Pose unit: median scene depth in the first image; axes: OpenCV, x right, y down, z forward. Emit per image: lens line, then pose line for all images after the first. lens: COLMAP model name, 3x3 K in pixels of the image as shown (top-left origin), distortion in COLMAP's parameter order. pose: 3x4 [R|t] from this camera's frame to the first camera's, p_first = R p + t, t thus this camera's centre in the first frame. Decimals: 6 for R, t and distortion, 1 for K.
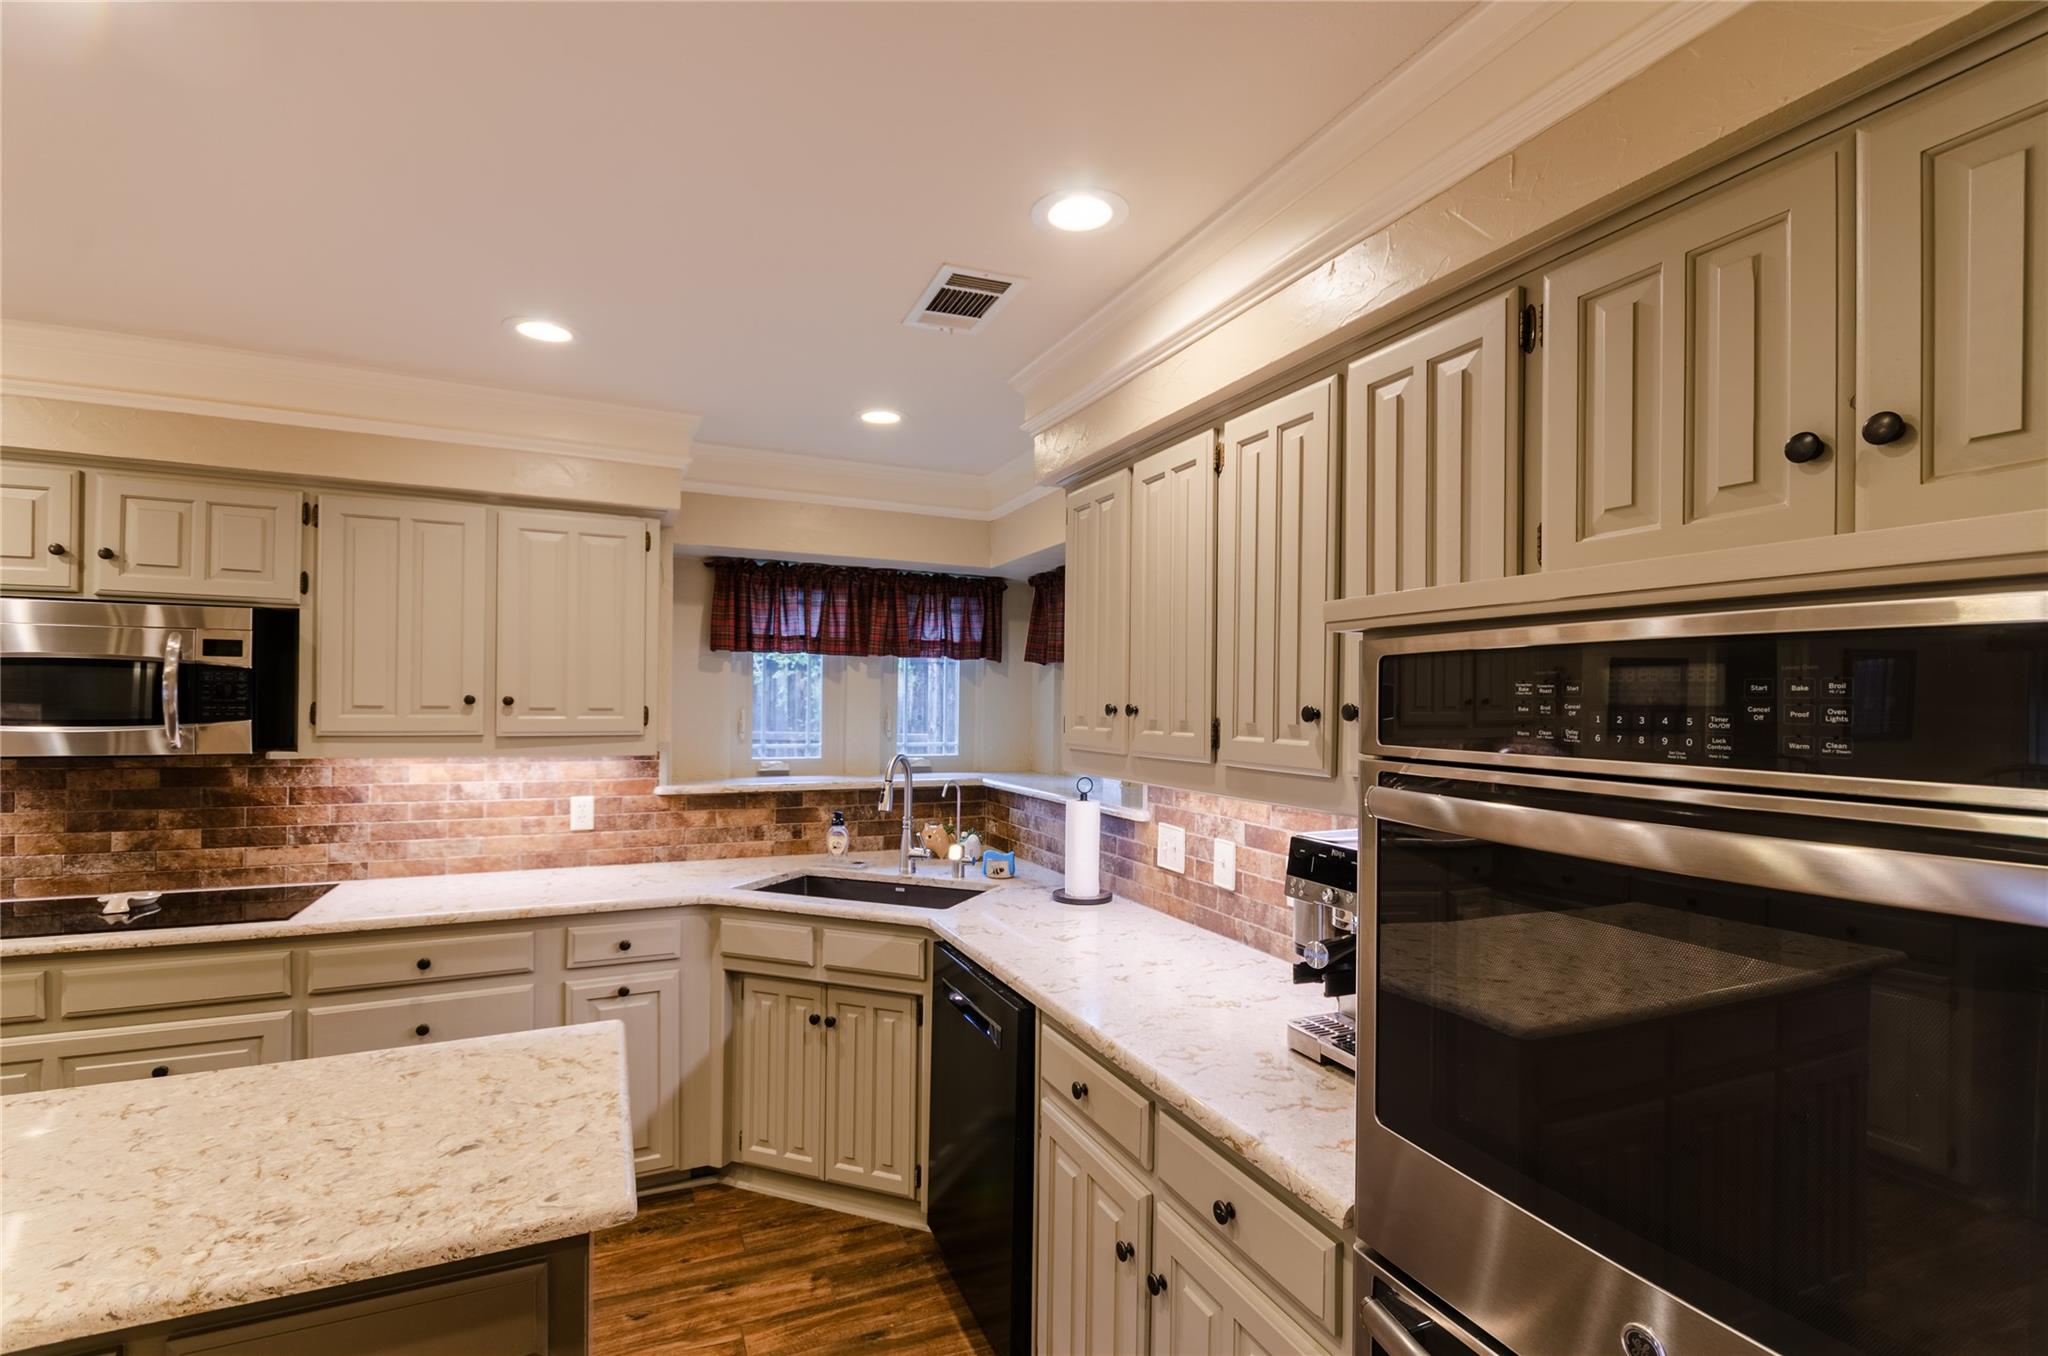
lens RADIAL K [[927.1, 0, 1031.6], [0, 927.1, 693.6], [0, 0, 1]] dist [-0.004581, -0.001106]
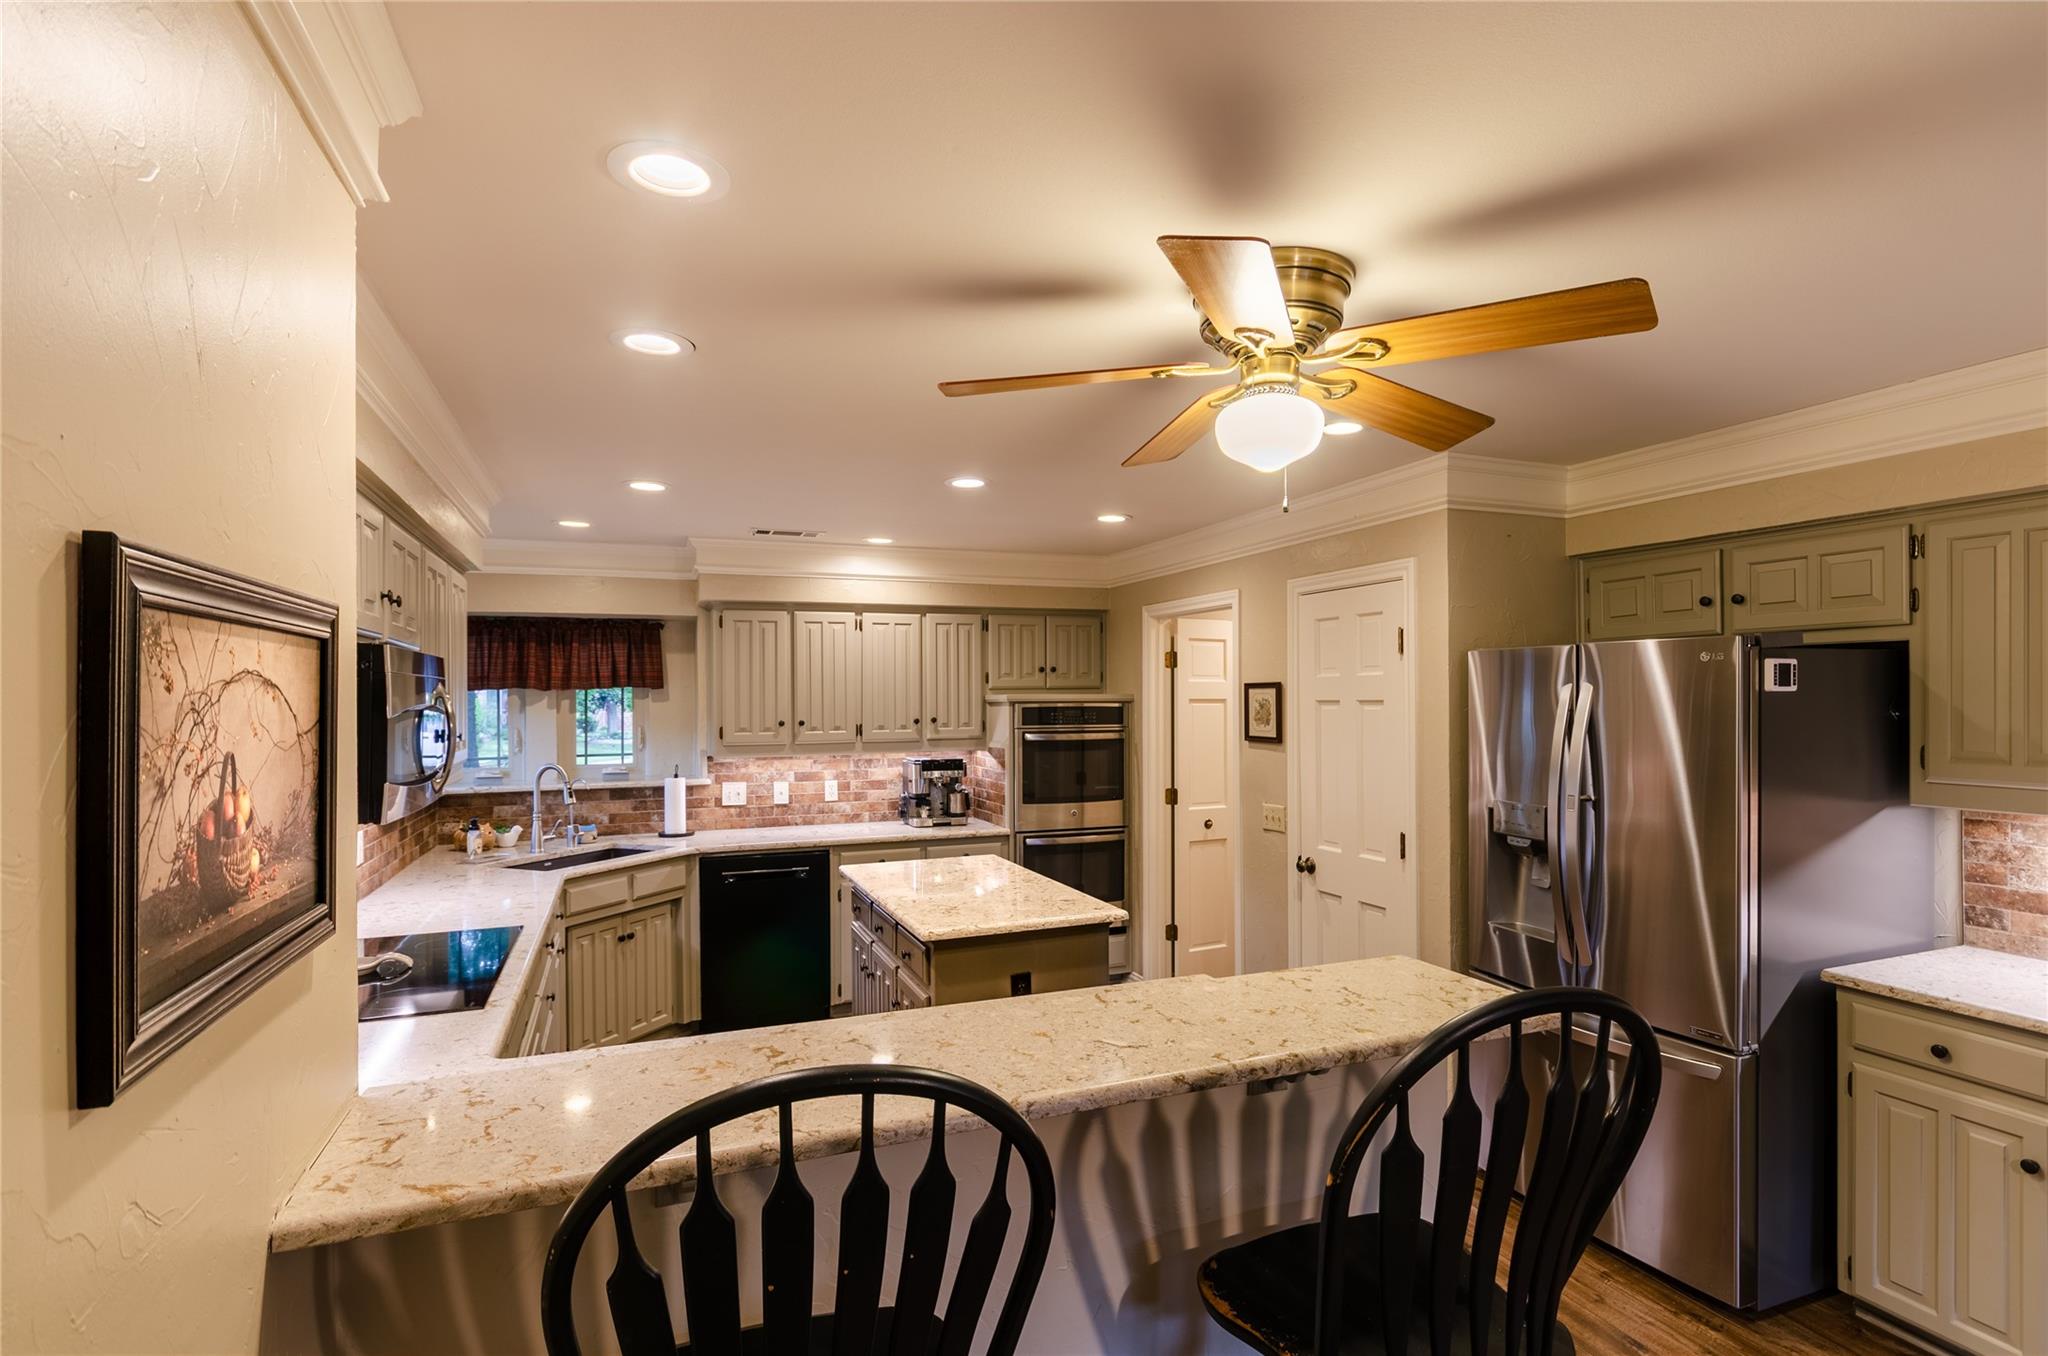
lens RADIAL K [[1000.1, 0, 1025.7], [0, 1000.1, 697.2], [0, 0, 1]] dist [-0.000317, -0.000616]
pose [[0.061506, -0.009114, 0.998065, -1.874922], [0.001204, 0.999958, 0.009057, -0.054164], [-0.998106, 0.000644, 0.061514, 0.256698]]
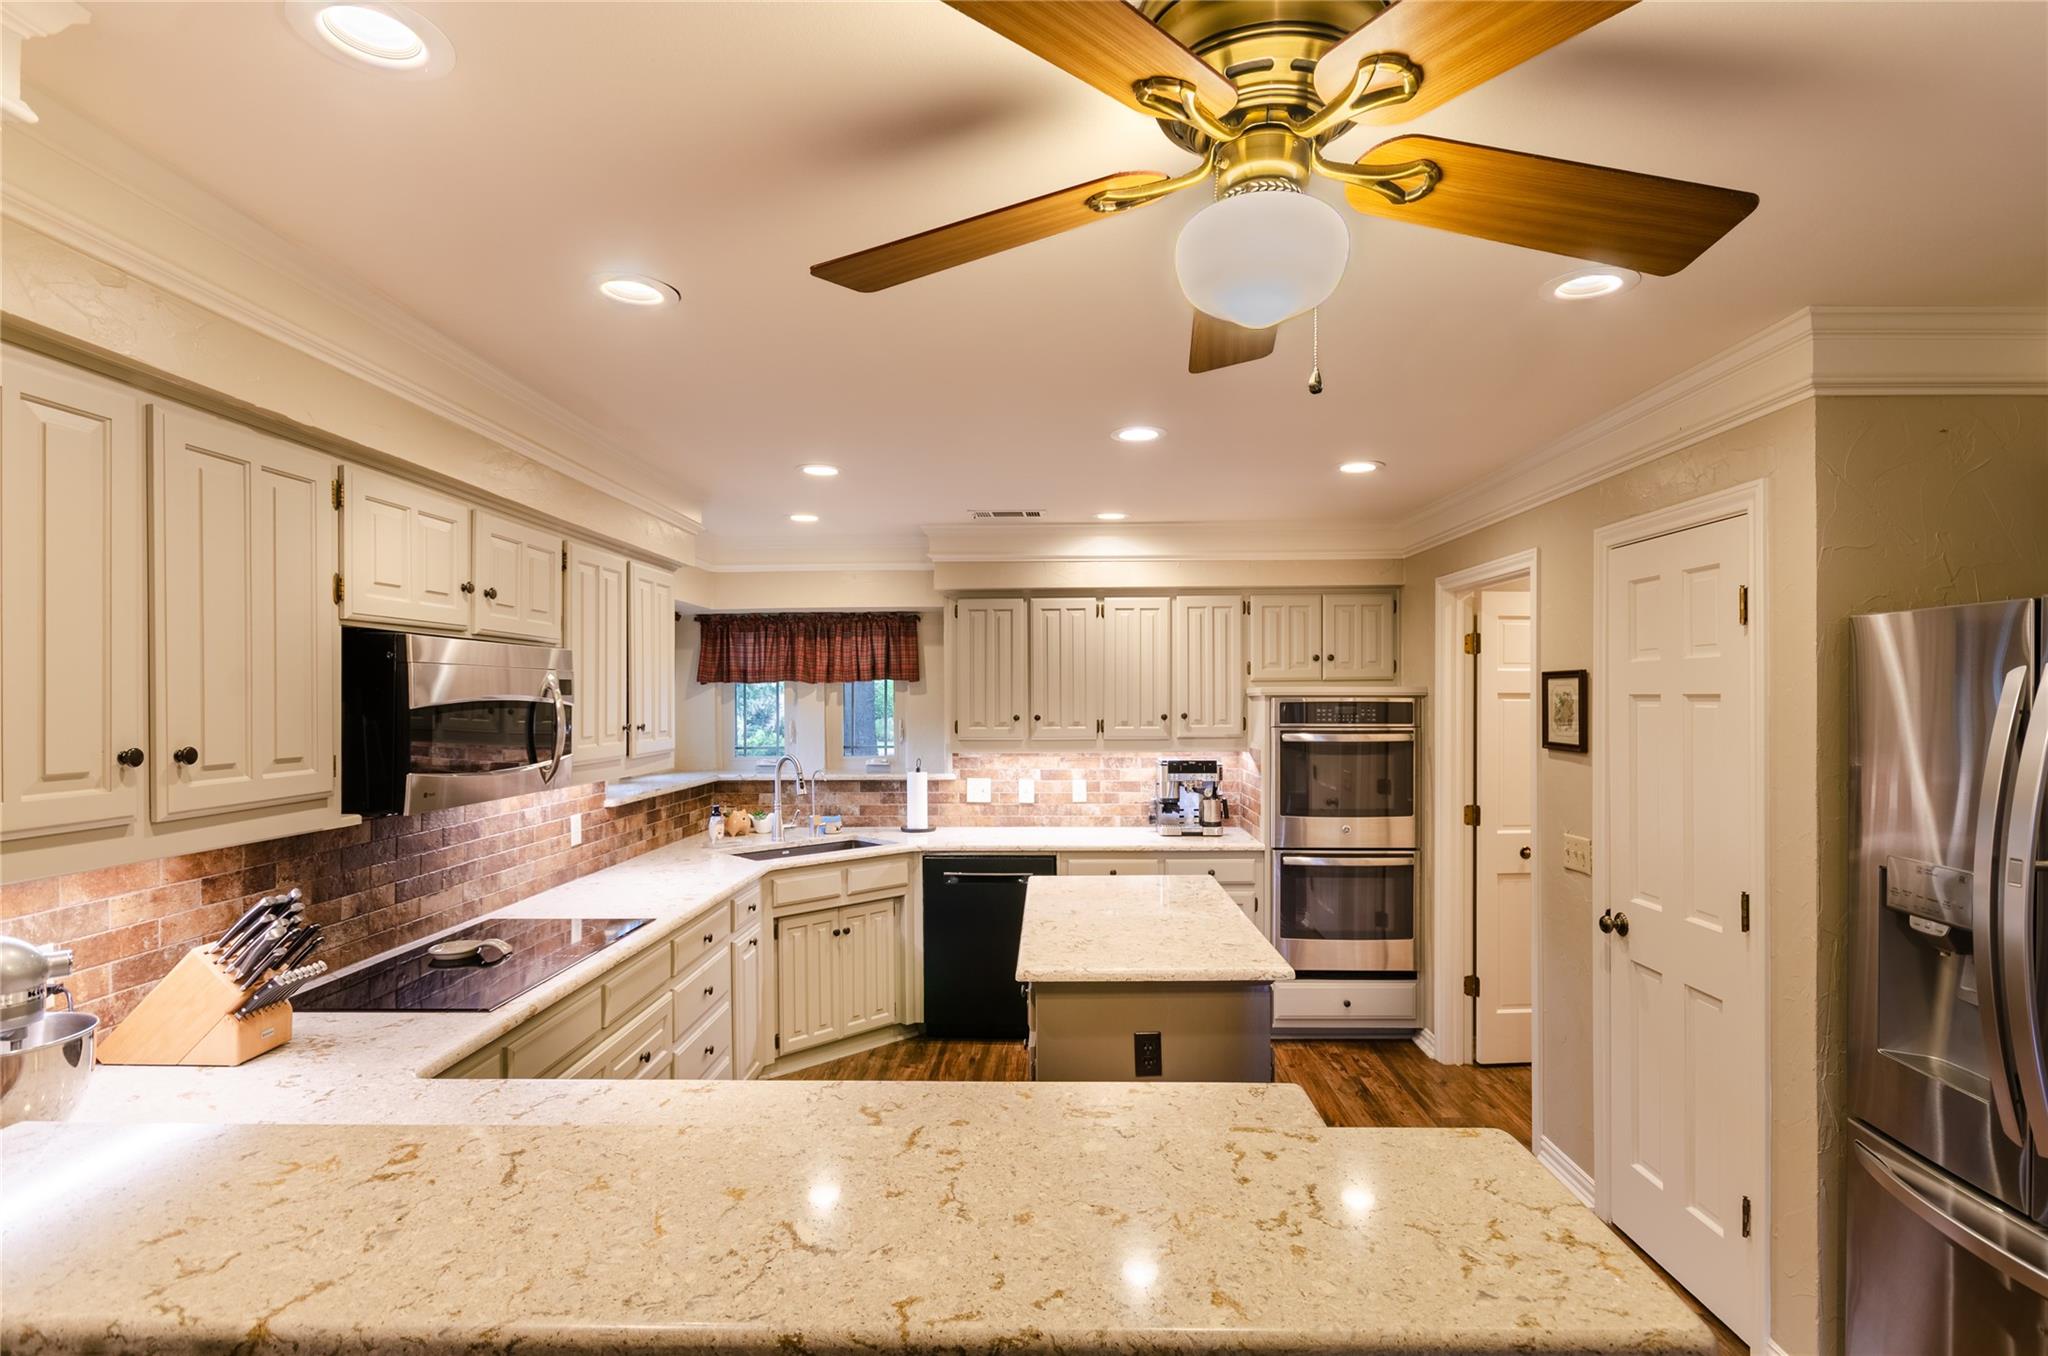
lens RADIAL K [[1000.1, 0, 1032.2], [0, 1000.1, 697.0], [0, 0, 1]] dist [-0.000317, -0.000616]
pose [[0.439718, -0.013230, 0.898038, -1.590859], [0.002525, 0.999906, 0.013495, -0.048696], [-0.898132, -0.003667, 0.439710, 0.014464]]
